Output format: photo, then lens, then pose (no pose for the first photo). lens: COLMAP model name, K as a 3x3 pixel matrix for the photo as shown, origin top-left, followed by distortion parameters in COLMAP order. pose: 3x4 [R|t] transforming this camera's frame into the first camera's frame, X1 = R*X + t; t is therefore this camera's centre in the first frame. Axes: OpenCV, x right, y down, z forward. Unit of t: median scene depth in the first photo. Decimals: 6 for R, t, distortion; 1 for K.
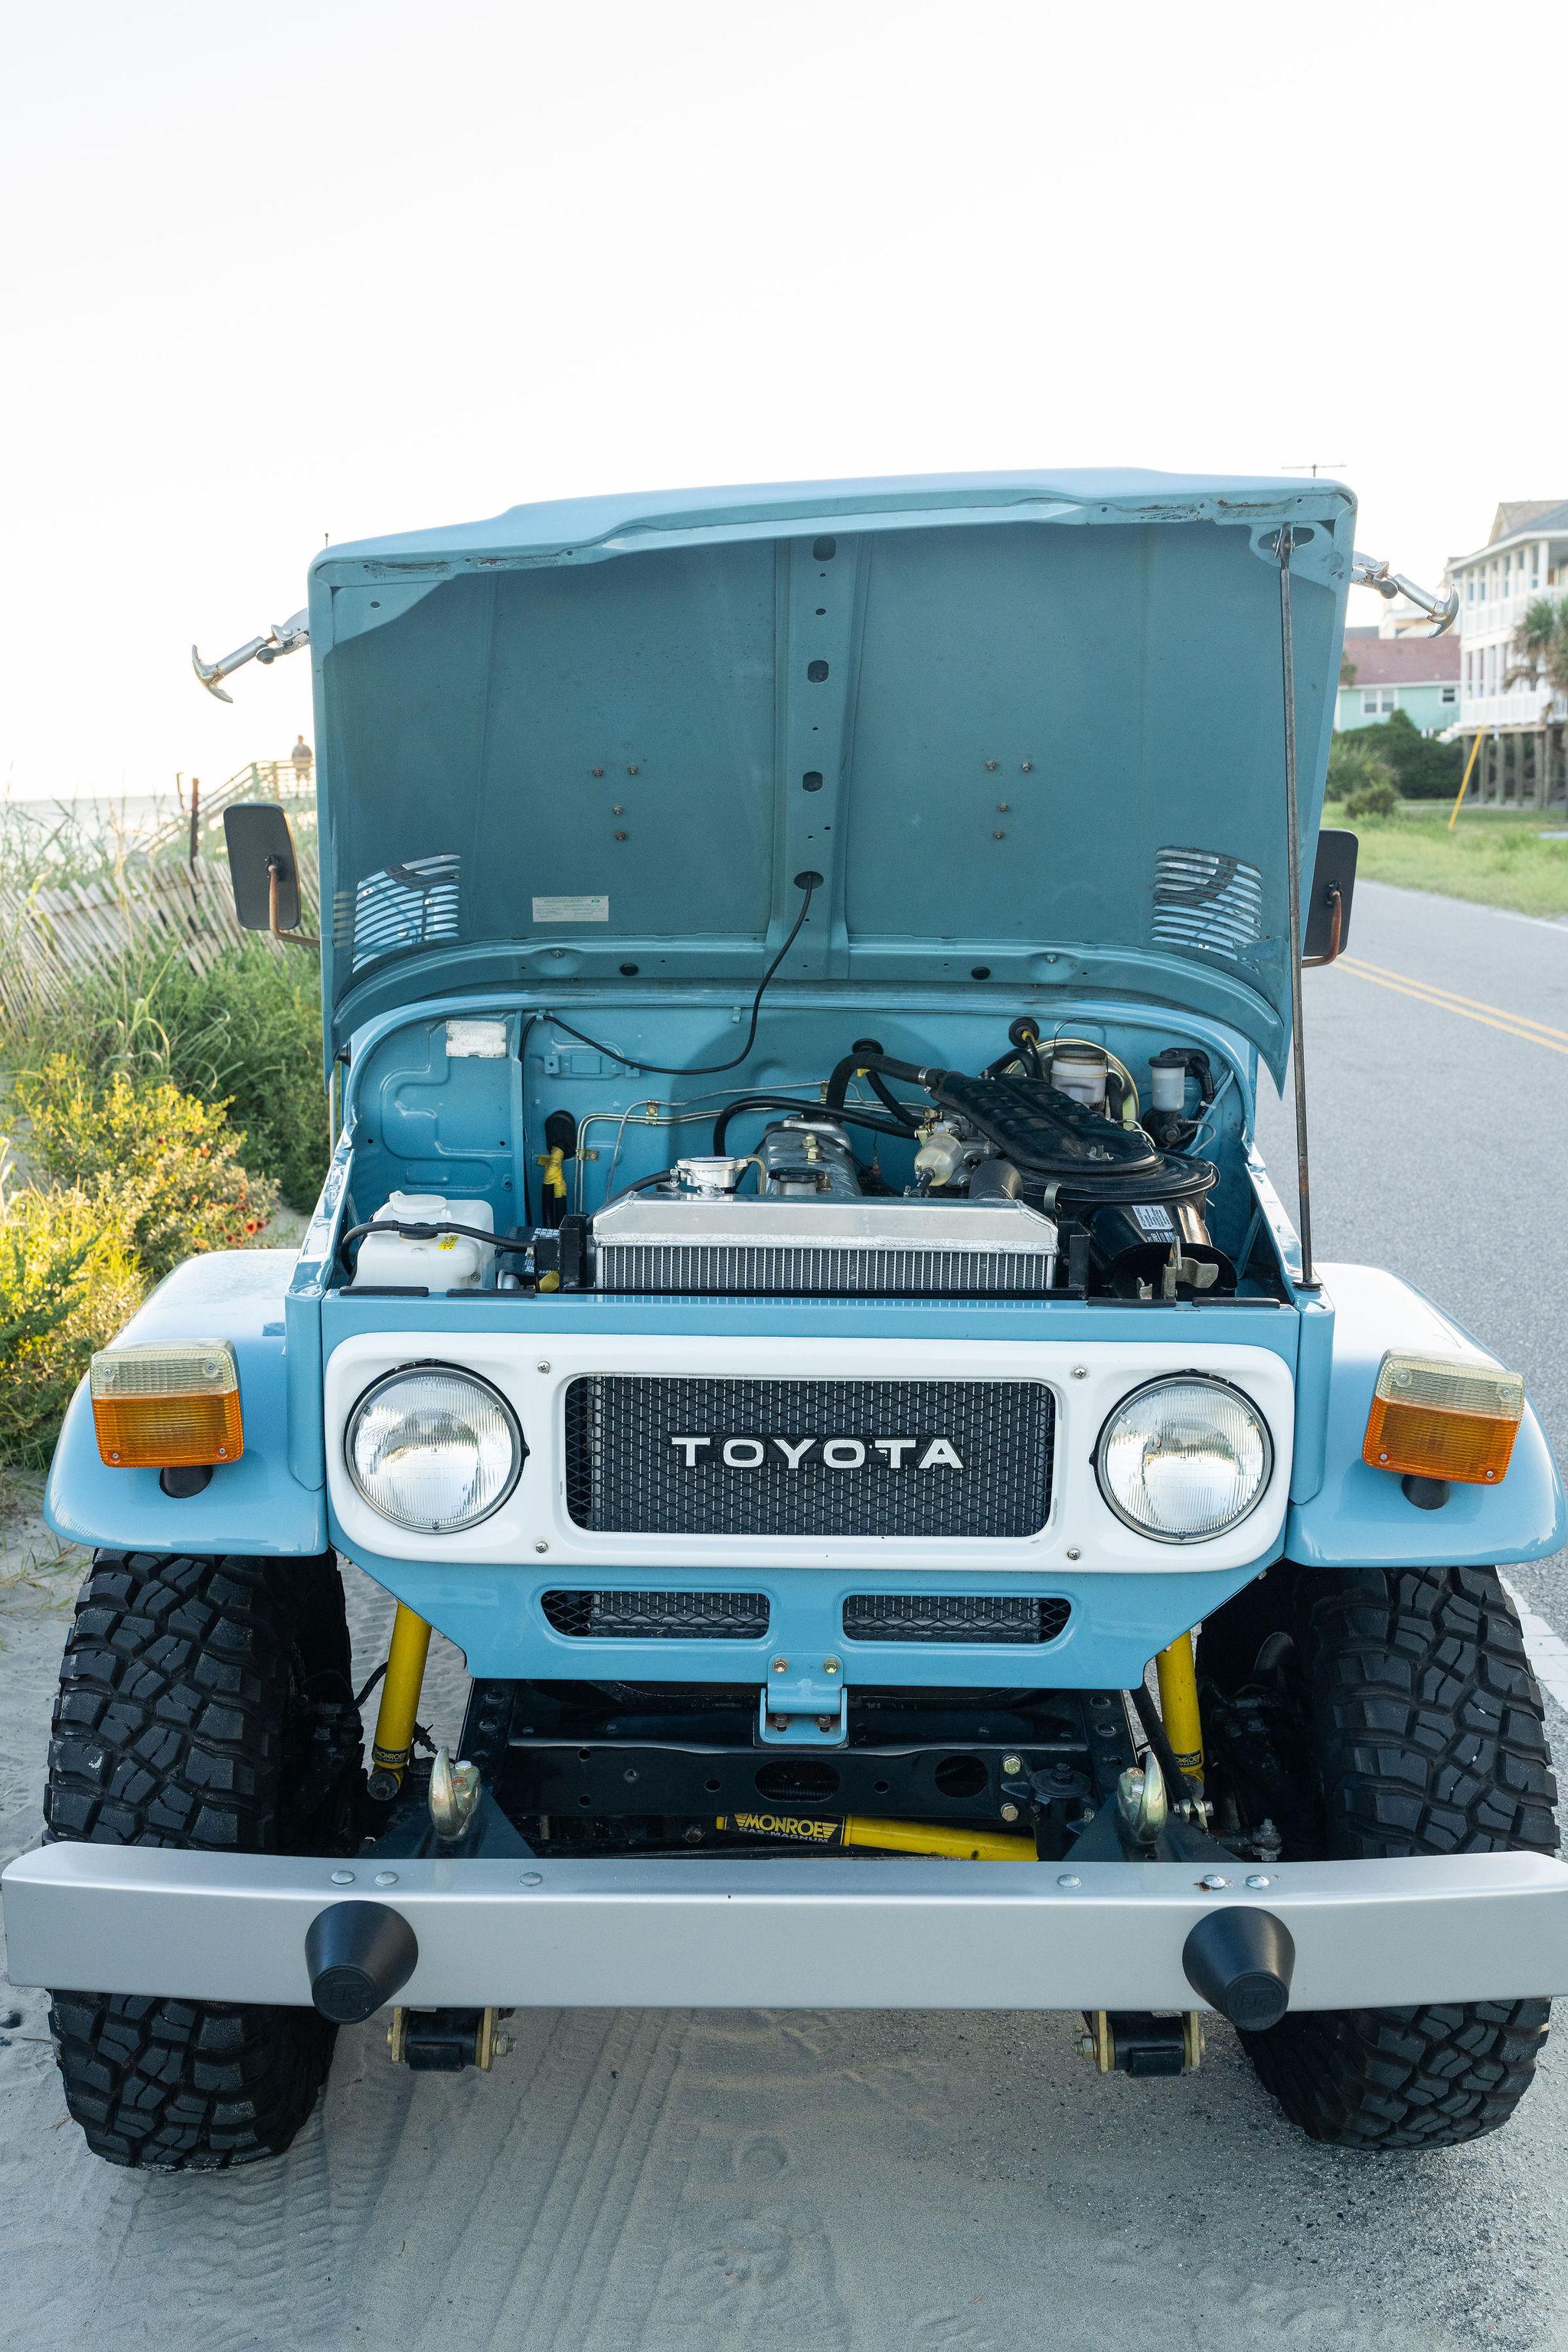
lens RADIAL K [[1836.3, 0, 785.6], [0, 1836.3, 1107.1], [0, 0, 1]] dist [-0.005999, -0.007670]
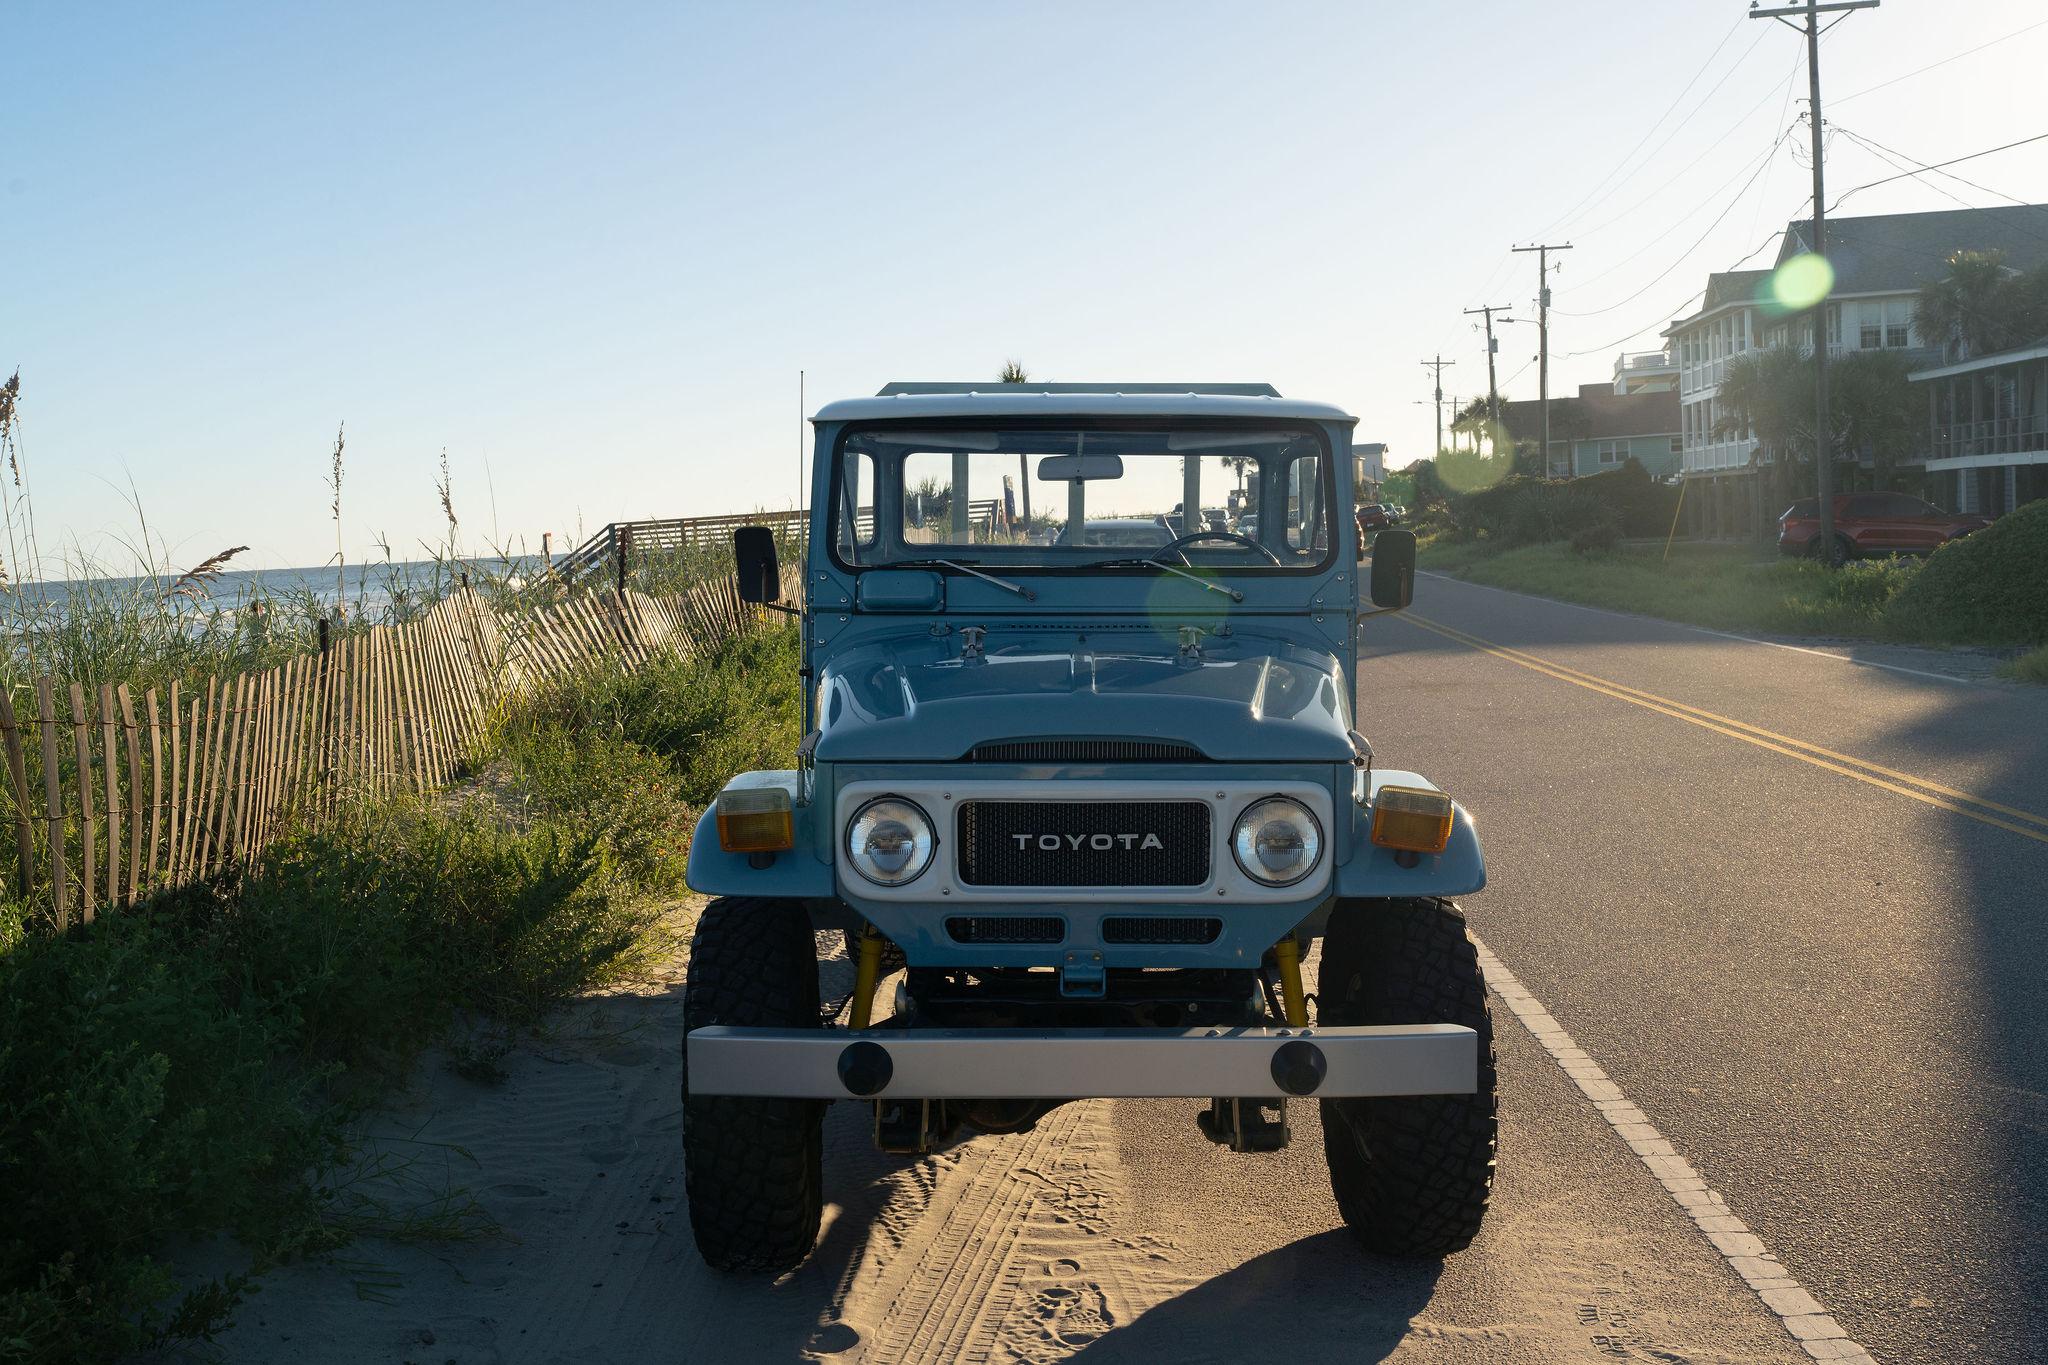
lens RADIAL K [[2040.1, 0, 1024.0], [0, 2040.1, 682.5], [0, 0, 1]] dist [0.118838, -0.497003]
pose [[0.999406, -0.017398, -0.029737, 0.017046], [0.013971, 0.993634, -0.111784, 0.259166], [0.031493, 0.111302, 0.993288, -1.152674]]
